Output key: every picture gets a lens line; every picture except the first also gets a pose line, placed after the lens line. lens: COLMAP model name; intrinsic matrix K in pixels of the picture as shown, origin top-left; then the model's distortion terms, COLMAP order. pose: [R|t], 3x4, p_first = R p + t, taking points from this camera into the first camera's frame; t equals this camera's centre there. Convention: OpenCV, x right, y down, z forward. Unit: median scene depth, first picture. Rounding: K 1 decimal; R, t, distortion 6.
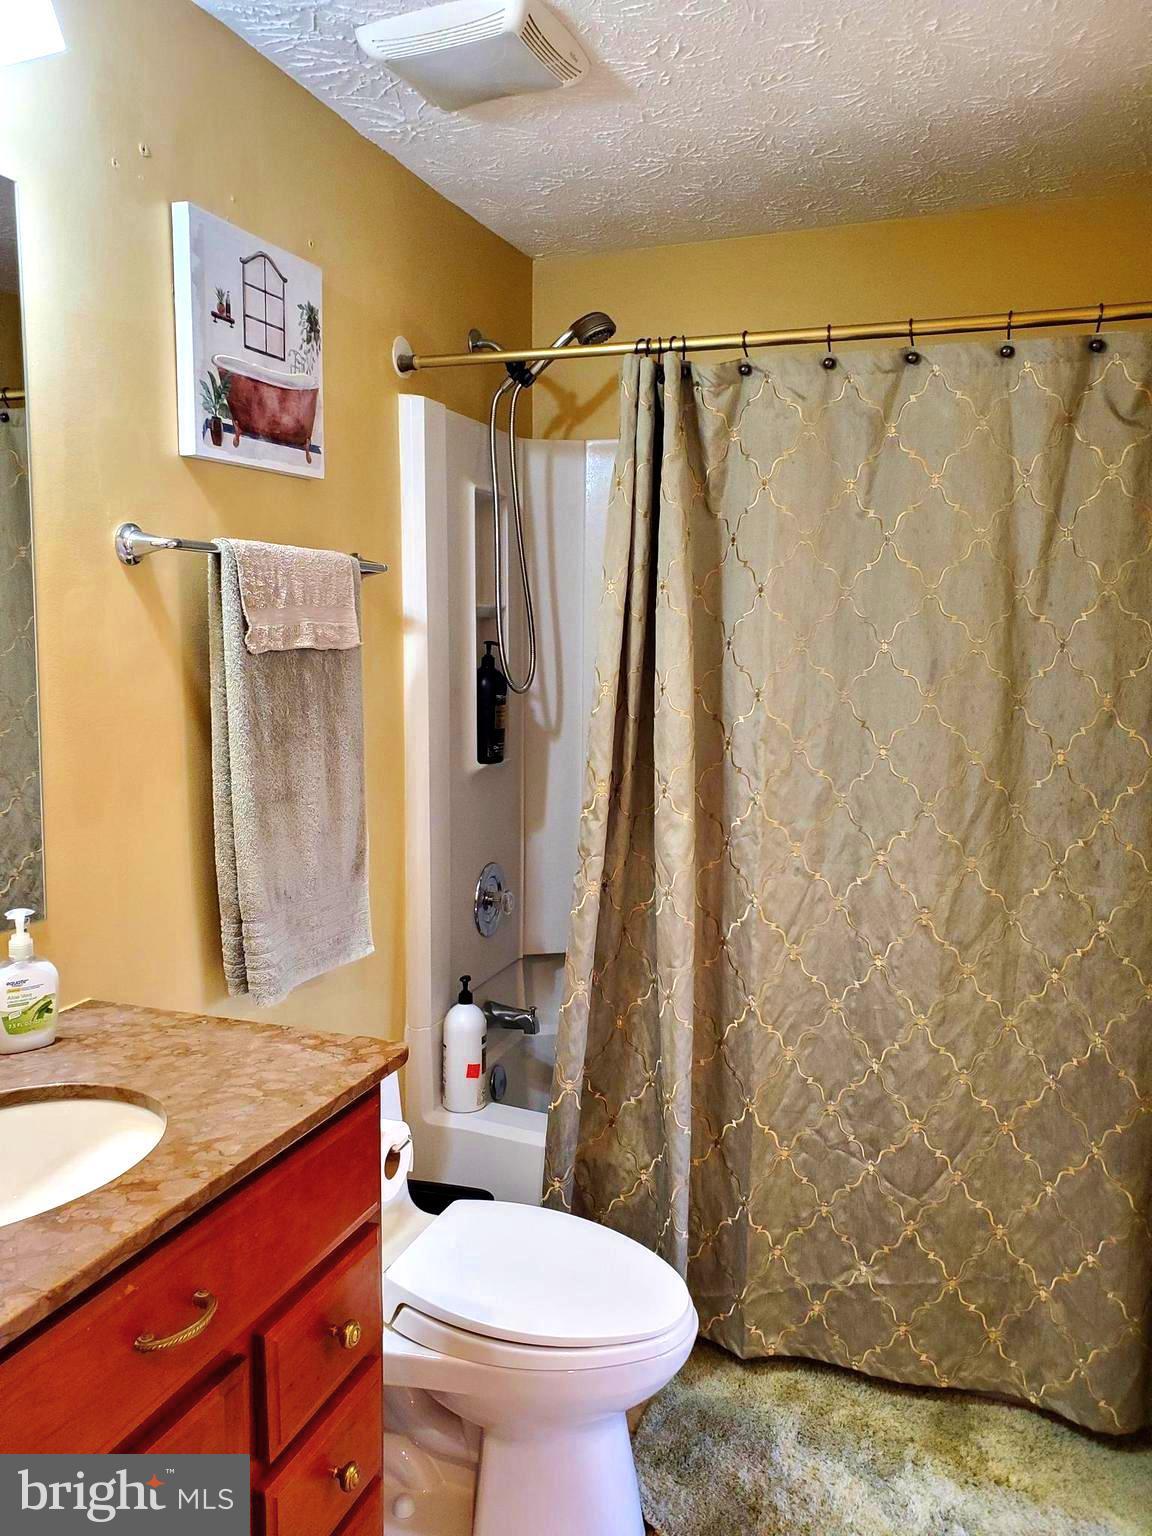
lens RADIAL K [[1177.0, 0, 572.7], [0, 1177.0, 759.4], [0, 0, 1]] dist [0.013925, 0.000181]
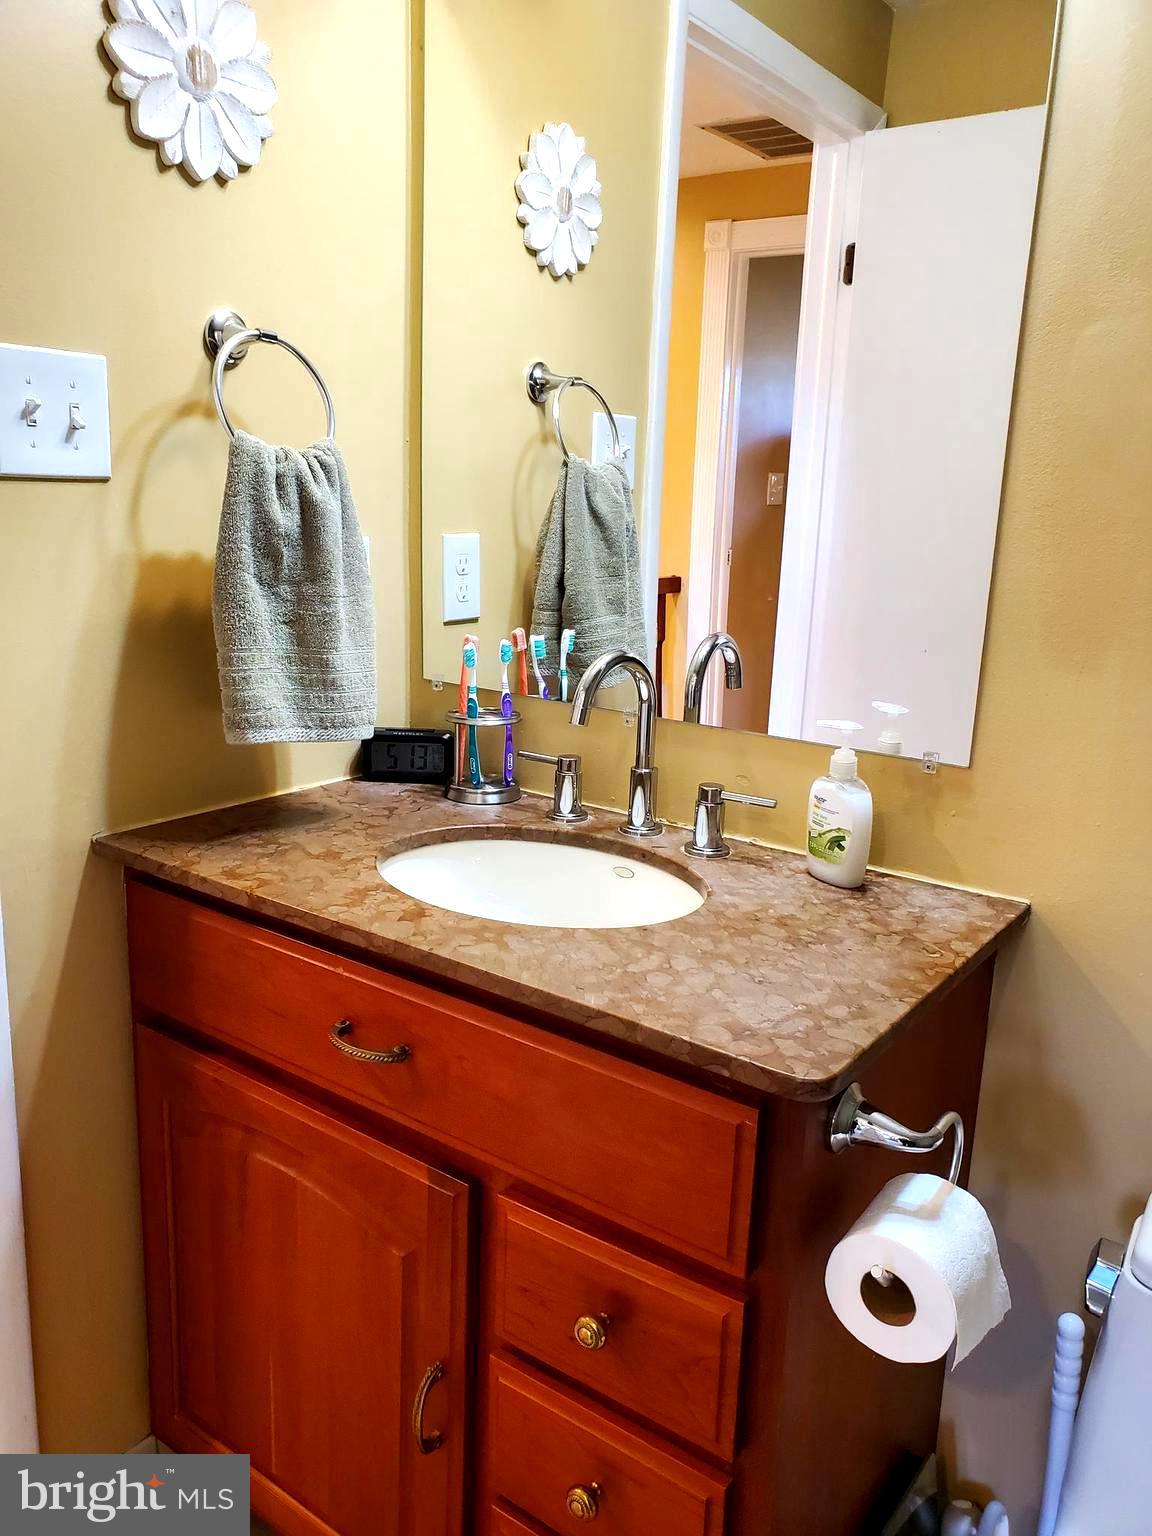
lens RADIAL K [[1177.0, 0, 573.8], [0, 1177.0, 779.1], [0, 0, 1]] dist [0.013925, 0.000181]
pose [[-0.241881, 0.219814, -0.945080, 0.416642], [-0.154620, 0.952824, 0.261188, -0.026895], [0.957907, 0.209304, -0.196483, 1.031043]]
